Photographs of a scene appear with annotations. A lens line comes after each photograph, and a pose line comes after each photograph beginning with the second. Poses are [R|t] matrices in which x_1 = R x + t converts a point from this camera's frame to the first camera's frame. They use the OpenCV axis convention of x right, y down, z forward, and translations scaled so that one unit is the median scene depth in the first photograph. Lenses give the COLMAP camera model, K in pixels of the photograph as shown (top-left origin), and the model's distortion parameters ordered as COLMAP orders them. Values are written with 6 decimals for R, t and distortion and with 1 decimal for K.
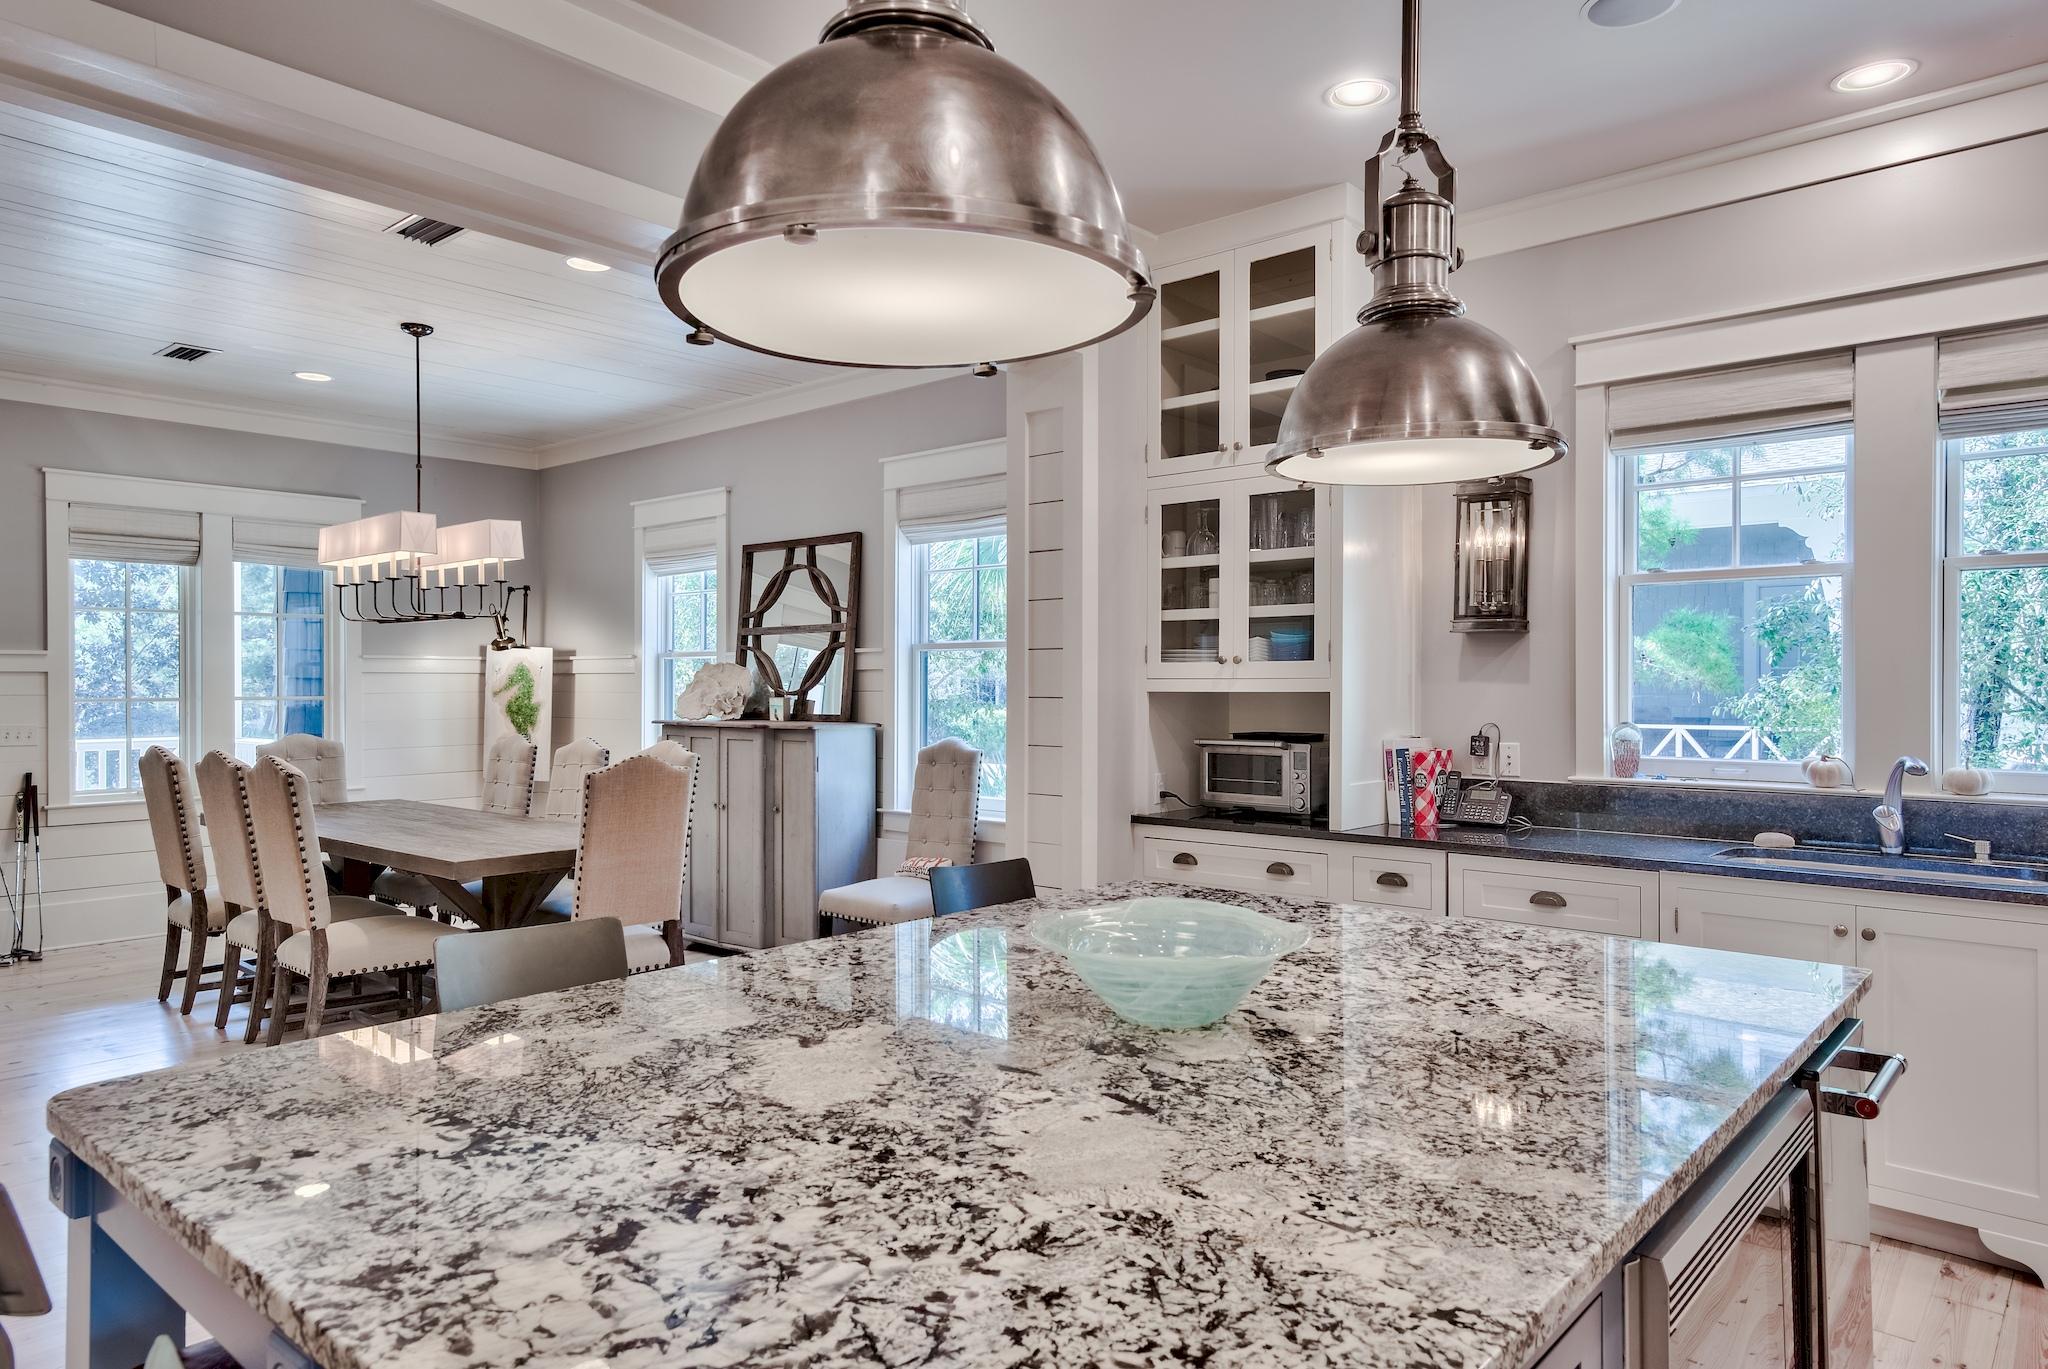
lens RADIAL K [[1306.7, 0, 1024.0], [0, 1306.7, 684.5], [0, 0, 1]] dist [0.023540, -0.000476]
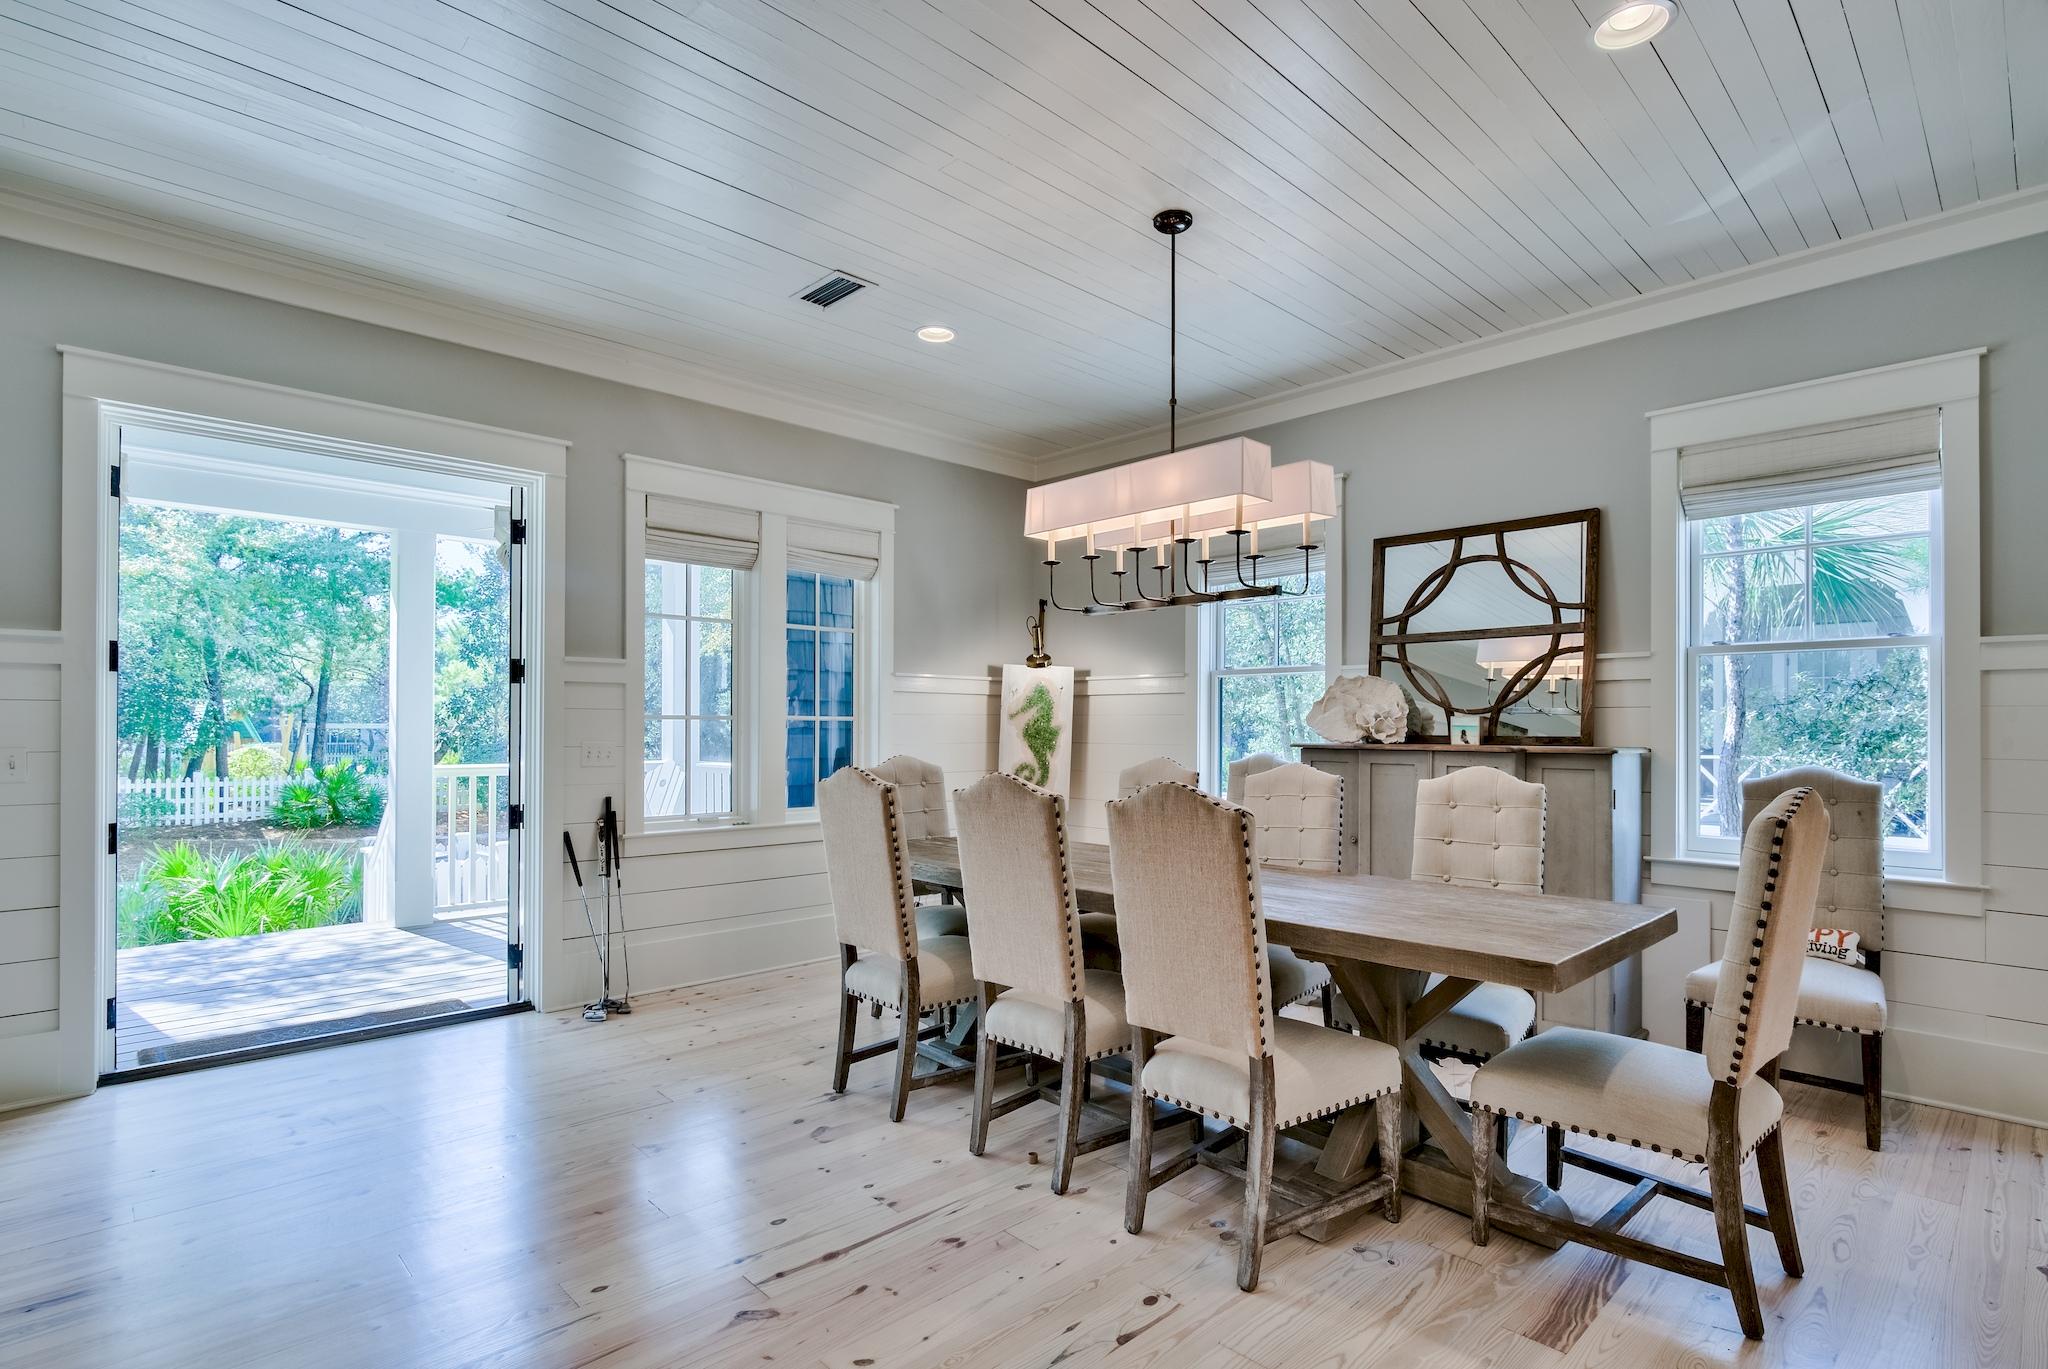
lens RADIAL K [[1025.6, 0, 1001.5], [0, 1025.6, 717.8], [0, 0, 1]] dist [0.000147, 0.000323]
pose [[0.995936, 0.003997, -0.089975, -0.532684], [-0.004939, 0.999935, -0.010253, 0.024194], [0.089928, 0.010656, 0.995891, 0.423770]]
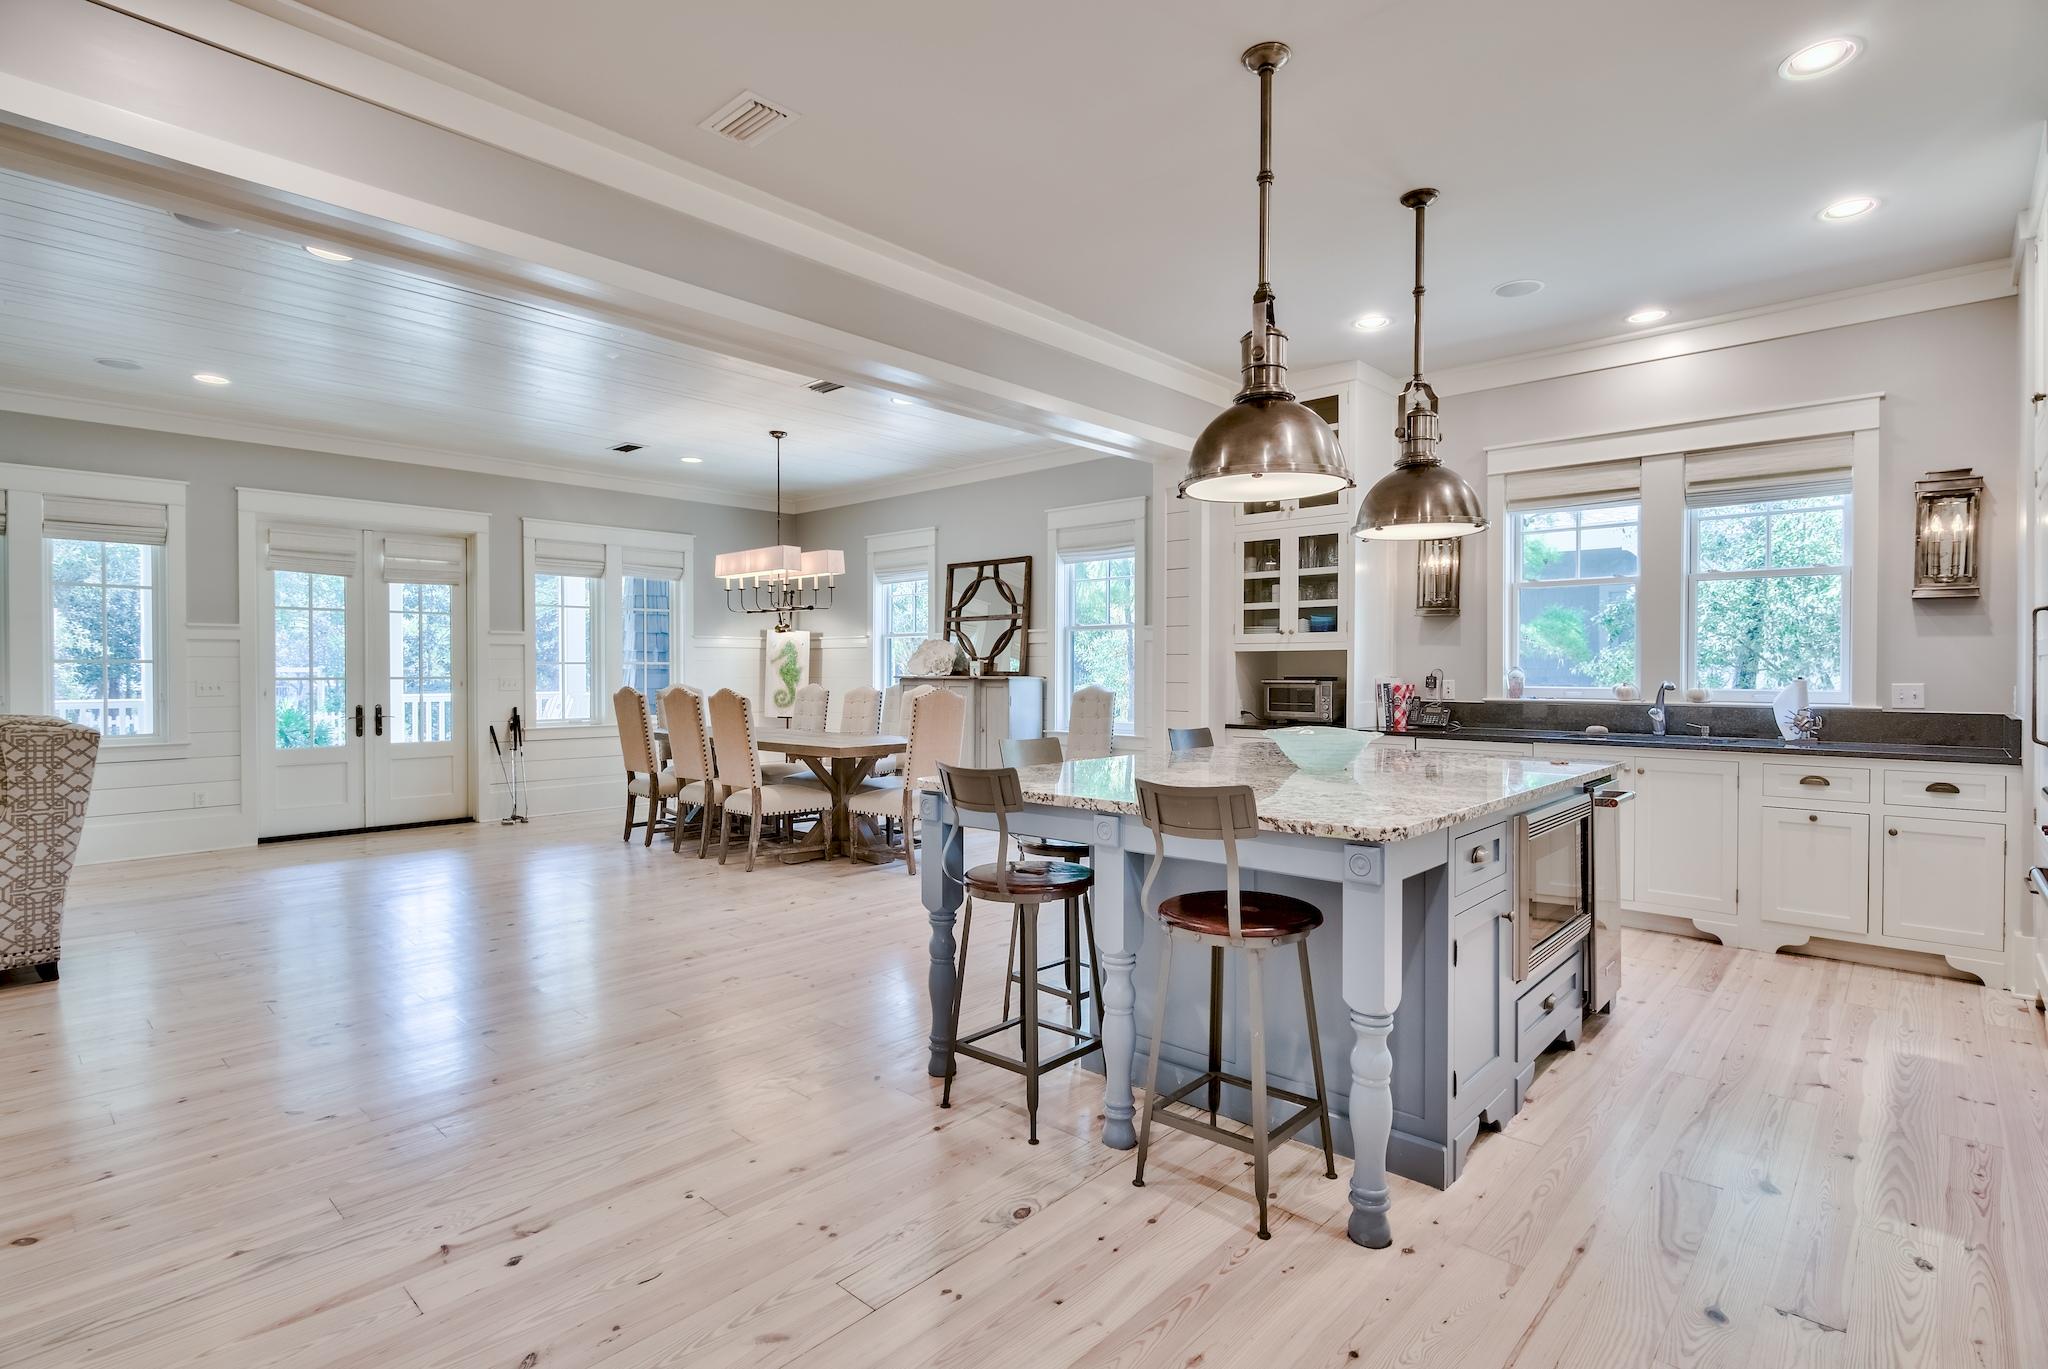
lens RADIAL K [[1029.2, 0, 1029.2], [0, 1029.2, 675.8], [0, 0, 1]] dist [-0.001341, -0.000074]
pose [[0.999933, 0.000619, -0.011571, -0.139073], [-0.000553, 0.999983, 0.005751, 0.026160], [0.011575, -0.005744, 0.999917, -0.302522]]
